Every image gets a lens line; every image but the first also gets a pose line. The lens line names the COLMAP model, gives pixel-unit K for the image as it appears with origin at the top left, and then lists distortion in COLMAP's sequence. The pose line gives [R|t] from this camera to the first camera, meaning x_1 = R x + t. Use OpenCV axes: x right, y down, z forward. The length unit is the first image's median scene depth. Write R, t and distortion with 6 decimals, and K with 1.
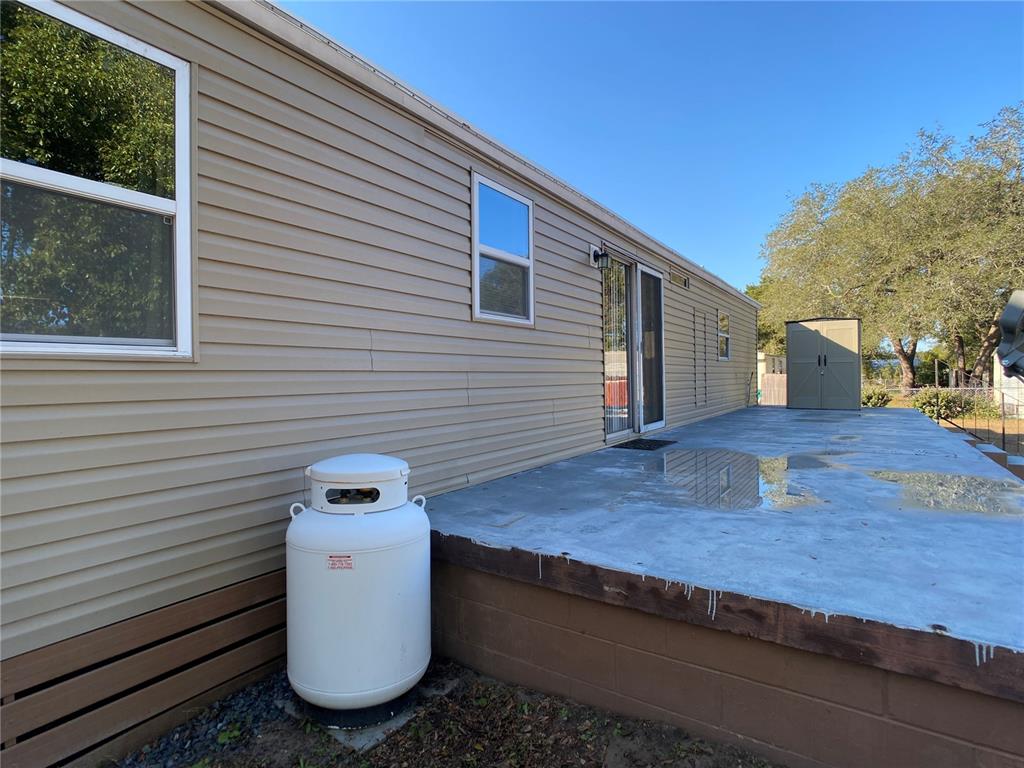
lens RADIAL K [[527.4, 0, 509.5], [0, 527.4, 380.0], [0, 0, 1]] dist [-0.052371, 0.015942]
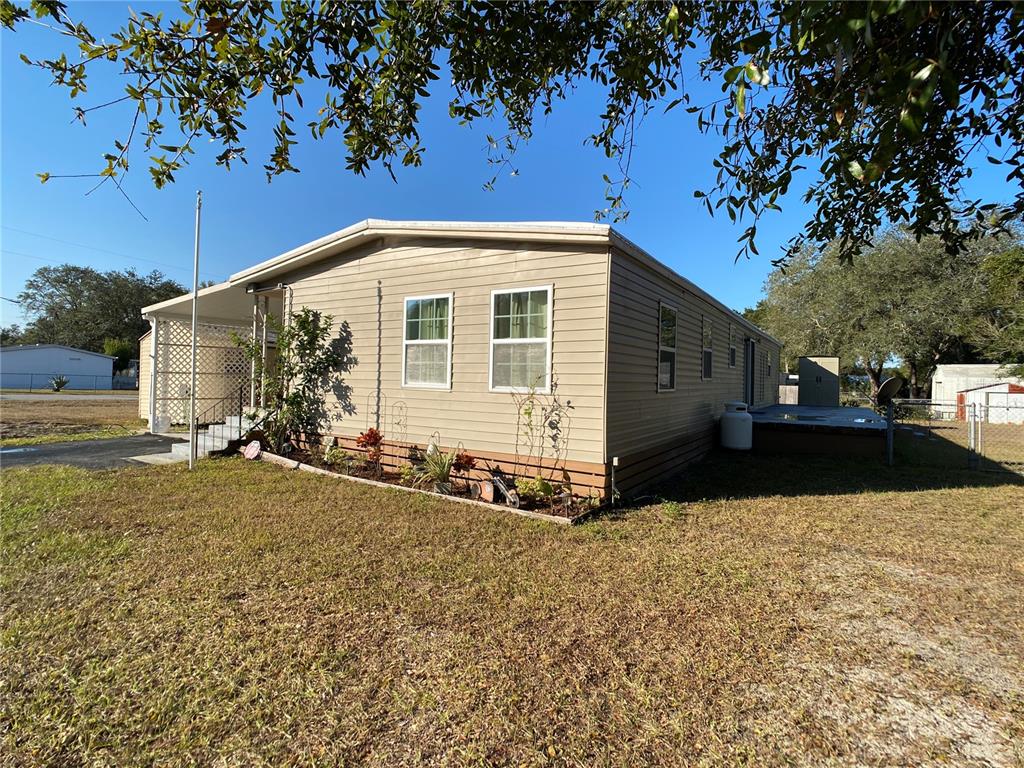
lens RADIAL K [[527.4, 0, 511.5], [0, 527.4, 382.4], [0, 0, 1]] dist [-0.052371, 0.015942]
pose [[0.999065, 0.027435, 0.033421, -0.827126], [-0.027322, 0.999619, -0.003833, 0.015049], [-0.033513, 0.002917, 0.999434, -1.209360]]
